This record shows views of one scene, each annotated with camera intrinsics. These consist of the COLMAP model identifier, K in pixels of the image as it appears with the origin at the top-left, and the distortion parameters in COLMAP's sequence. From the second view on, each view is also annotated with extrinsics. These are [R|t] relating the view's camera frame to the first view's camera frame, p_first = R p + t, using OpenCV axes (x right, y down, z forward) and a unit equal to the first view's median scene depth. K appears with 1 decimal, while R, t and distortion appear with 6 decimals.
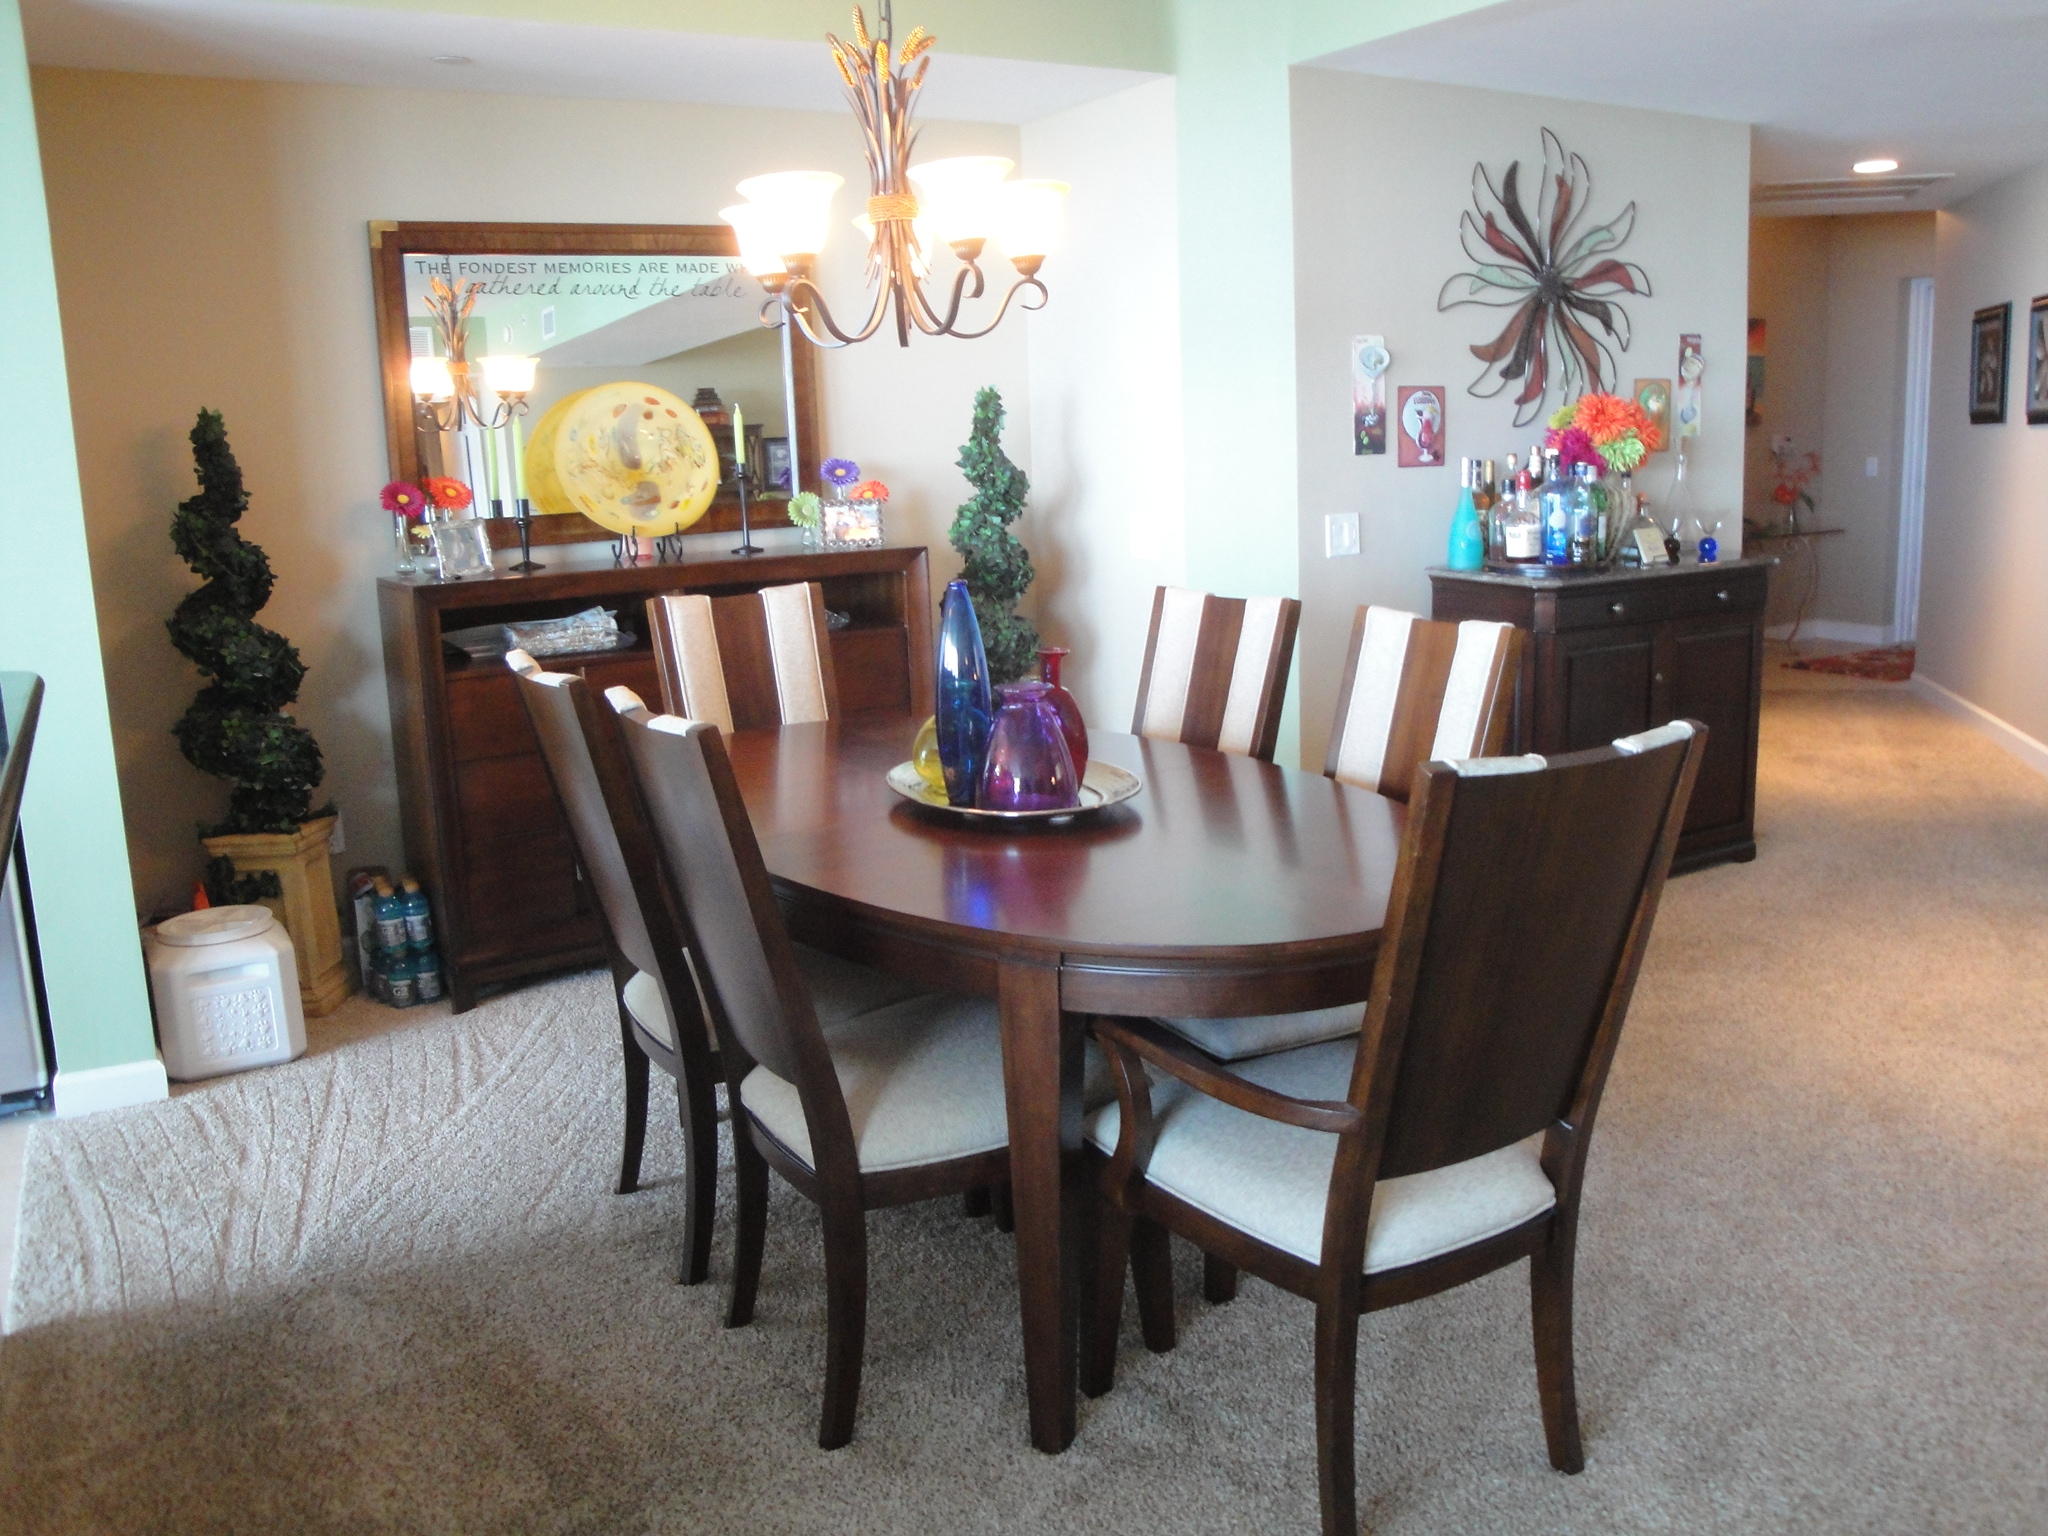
lens RADIAL K [[1684.1, 0, 1070.5], [0, 1684.1, 757.7], [0, 0, 1]] dist [-0.165085, 0.137115]
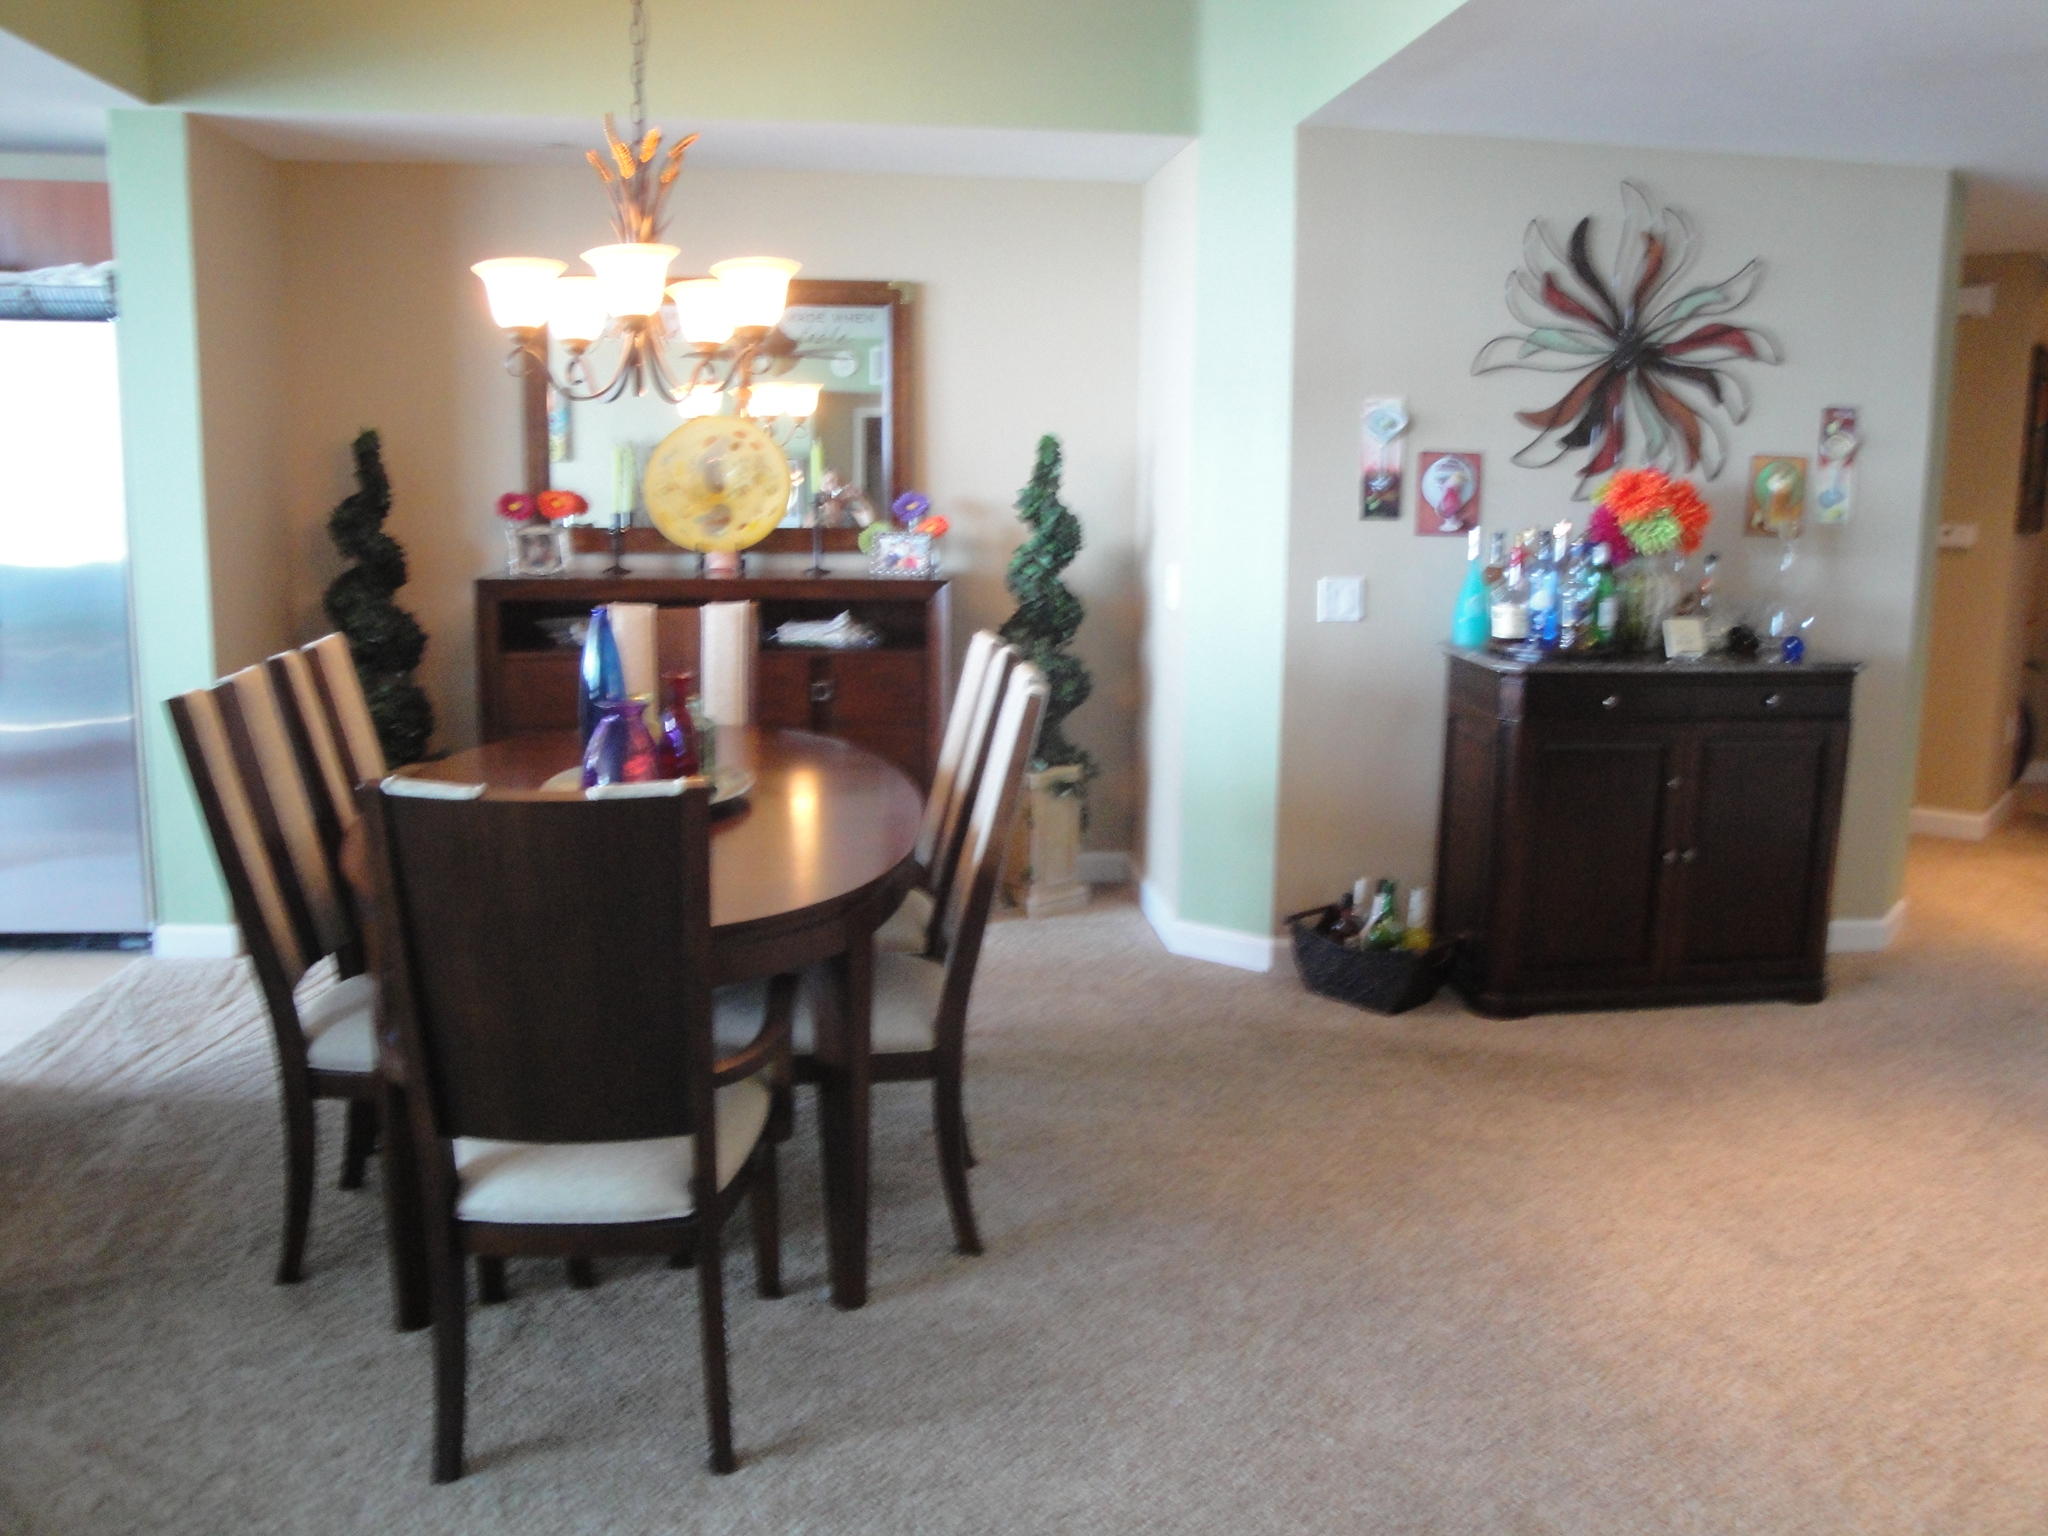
lens RADIAL K [[1684.1, 0, 1075.6], [0, 1684.1, 769.7], [0, 0, 1]] dist [-0.165085, 0.137115]
pose [[0.916228, 0.117985, -0.382892, 0.404684], [-0.121656, 0.992463, 0.014707, -0.029627], [0.381741, 0.033106, 0.923676, 0.037415]]
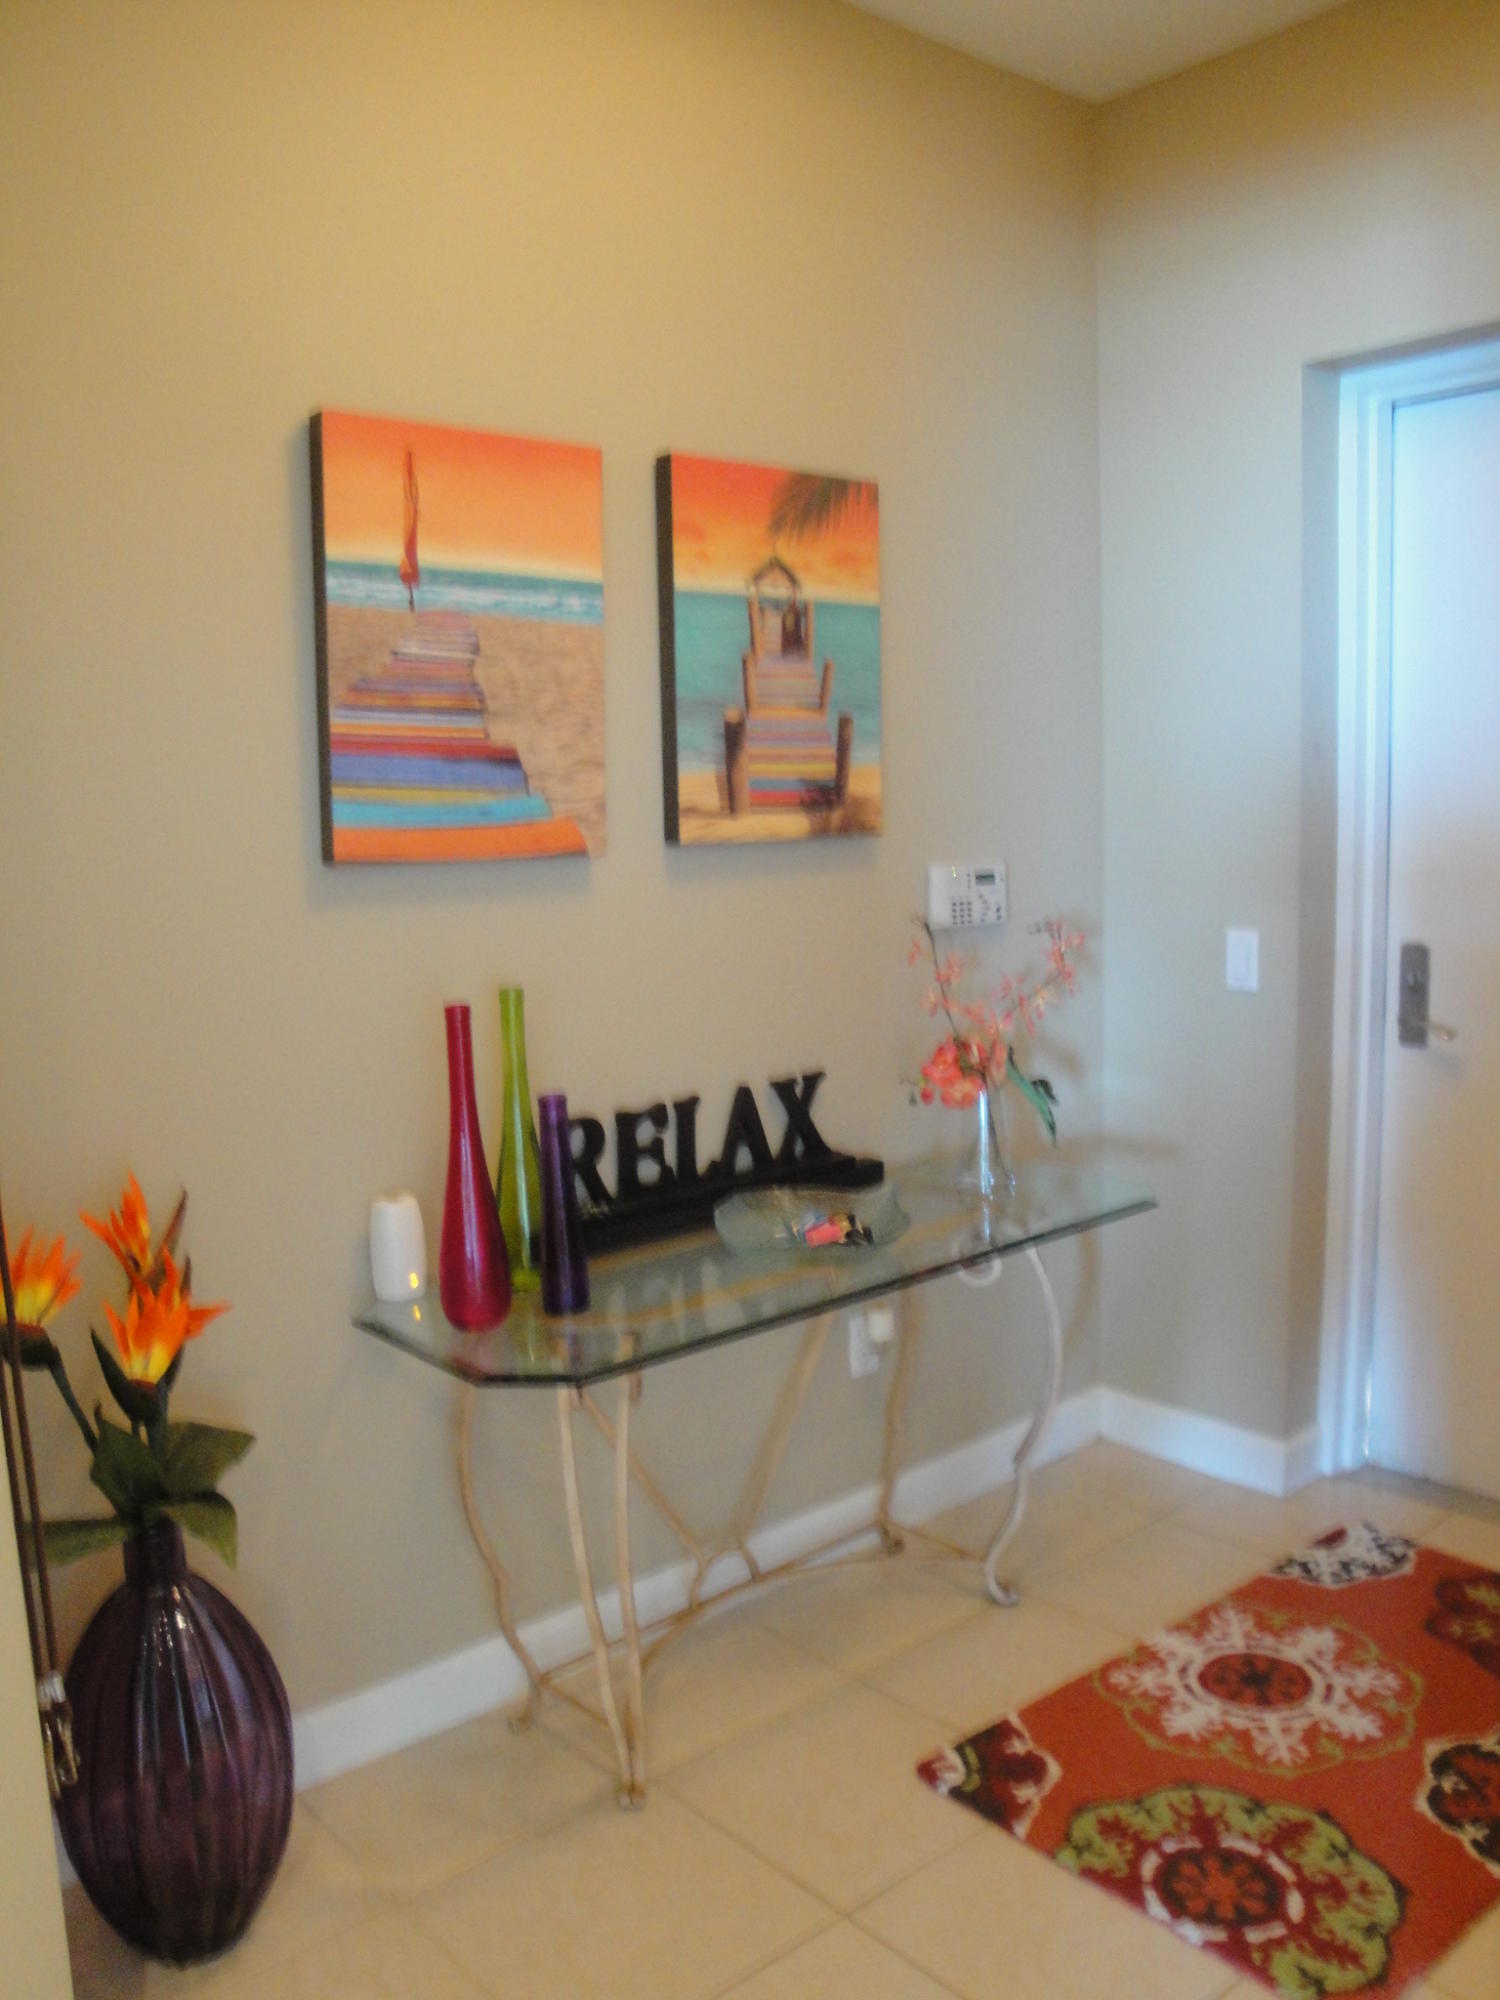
lens RADIAL K [[1644.6, 0, 750.4], [0, 1644.6, 1003.3], [0, 0, 1]] dist [-0.165085, 0.137115]
pose [[0.986636, -0.012723, 0.162443, 0.717835], [0.023614, 0.997587, -0.065293, -0.316047], [-0.161220, 0.068257, 0.984555, 1.460473]]
